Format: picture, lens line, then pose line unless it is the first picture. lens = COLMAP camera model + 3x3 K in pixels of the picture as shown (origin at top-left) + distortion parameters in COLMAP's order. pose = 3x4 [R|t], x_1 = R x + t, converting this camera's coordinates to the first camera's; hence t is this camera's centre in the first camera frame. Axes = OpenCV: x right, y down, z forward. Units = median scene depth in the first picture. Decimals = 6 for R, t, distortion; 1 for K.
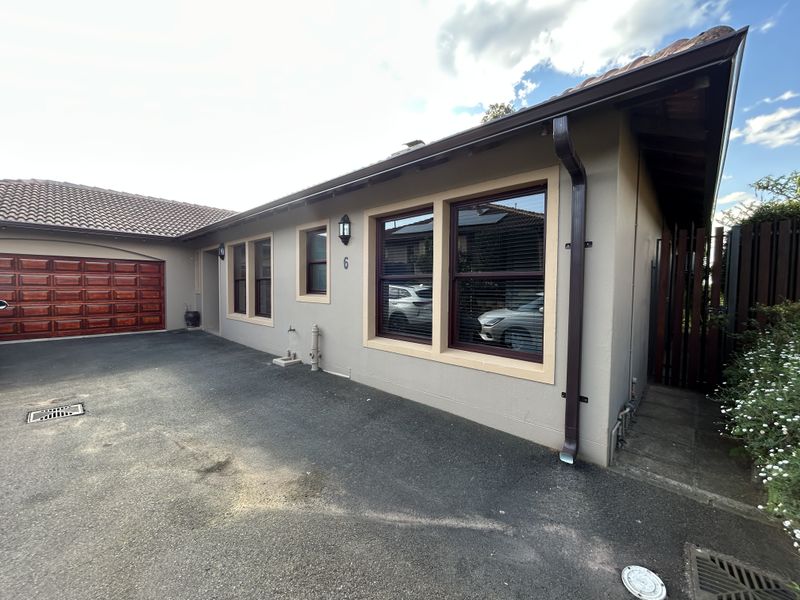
lens RADIAL K [[325.6, 0, 400.0], [0, 325.6, 300.0], [0, 0, 1]] dist [0.010670, 0.000212]
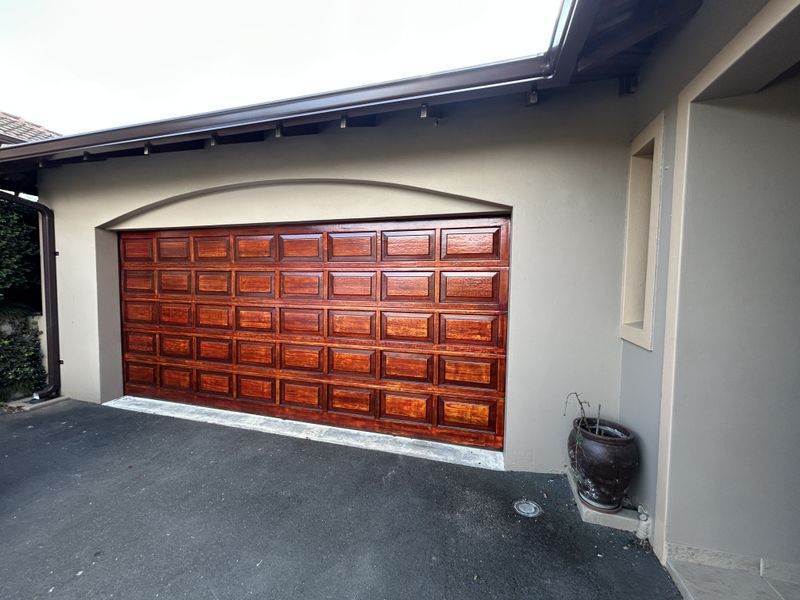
lens RADIAL K [[316.5, 0, 400.0], [0, 316.5, 300.0], [0, 0, 1]] dist [-0.002816, 0.000089]
pose [[0.462694, 0.041754, -0.885534, -0.533825], [-0.046330, 0.998664, 0.022881, -0.047300], [0.885307, 0.030440, 0.464011, 0.809491]]
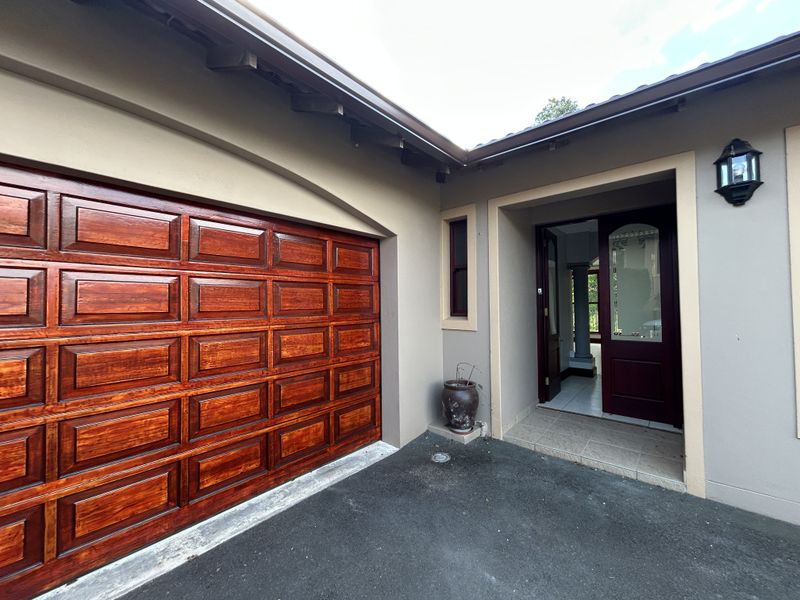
lens RADIAL K [[316.5, 0, 400.0], [0, 316.5, 300.0], [0, 0, 1]] dist [-0.002816, 0.000089]
pose [[0.999409, -0.021995, 0.026421, -0.725659], [0.023514, 0.998003, -0.058628, -0.034904], [-0.025078, 0.059215, 0.997930, 0.685113]]
